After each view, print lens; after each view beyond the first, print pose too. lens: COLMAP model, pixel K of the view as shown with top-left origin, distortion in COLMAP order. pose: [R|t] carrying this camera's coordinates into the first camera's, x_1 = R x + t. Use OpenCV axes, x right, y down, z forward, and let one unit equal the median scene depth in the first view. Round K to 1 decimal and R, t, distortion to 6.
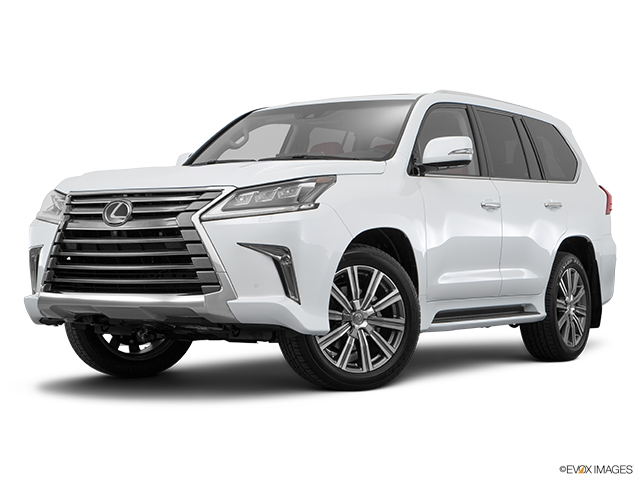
lens RADIAL K [[1153.8, 0, 317.6], [0, 1153.8, 237.6], [0, 0, 1]] dist [-0.019421, 0.000000]
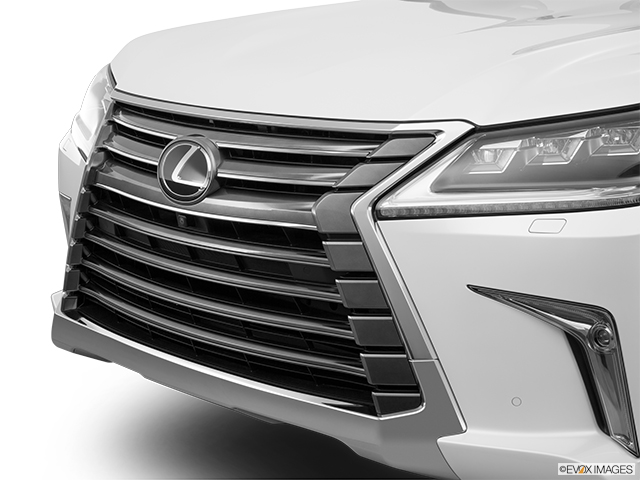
lens RADIAL K [[1285.0, 0, 322.6], [0, 1285.0, 238.2], [0, 0, 1]] dist [0.220678, 0.000000]
pose [[0.966803, 0.050614, -0.250459, -0.010363], [0.000228, 0.980014, 0.198929, -0.084592], [0.255522, -0.192382, 0.947469, 0.542390]]
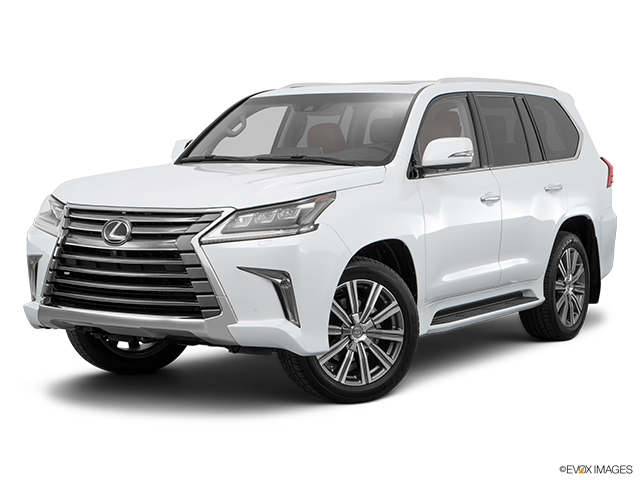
lens RADIAL K [[1181.4, 0, 317.7], [0, 1181.4, 241.6], [0, 0, 1]] dist [-0.023130, 0.000000]
pose [[0.999991, -0.000259, 0.004183, -0.003514], [-0.000100, 0.996324, 0.085664, -0.095629], [-0.004190, -0.085664, 0.996315, -0.018766]]
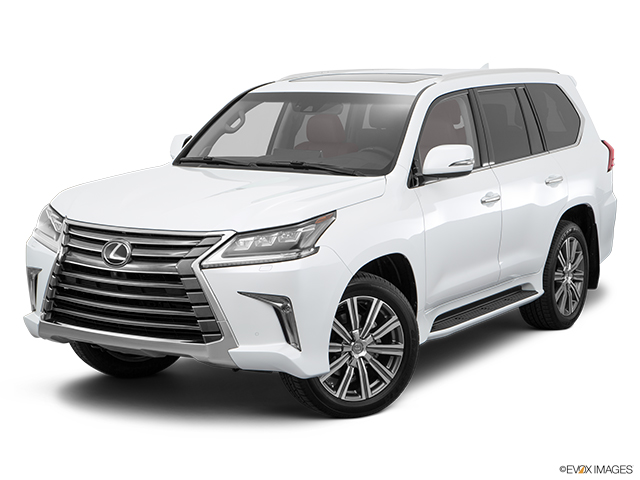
lens RADIAL K [[1181.4, 0, 314.4], [0, 1181.4, 255.0], [0, 0, 1]] dist [-0.023130, 0.000000]
pose [[0.999989, -0.000684, 0.004631, -0.007128], [-0.000055, 0.987492, 0.157670, -0.171350], [-0.004681, -0.157668, 0.987481, -0.007031]]
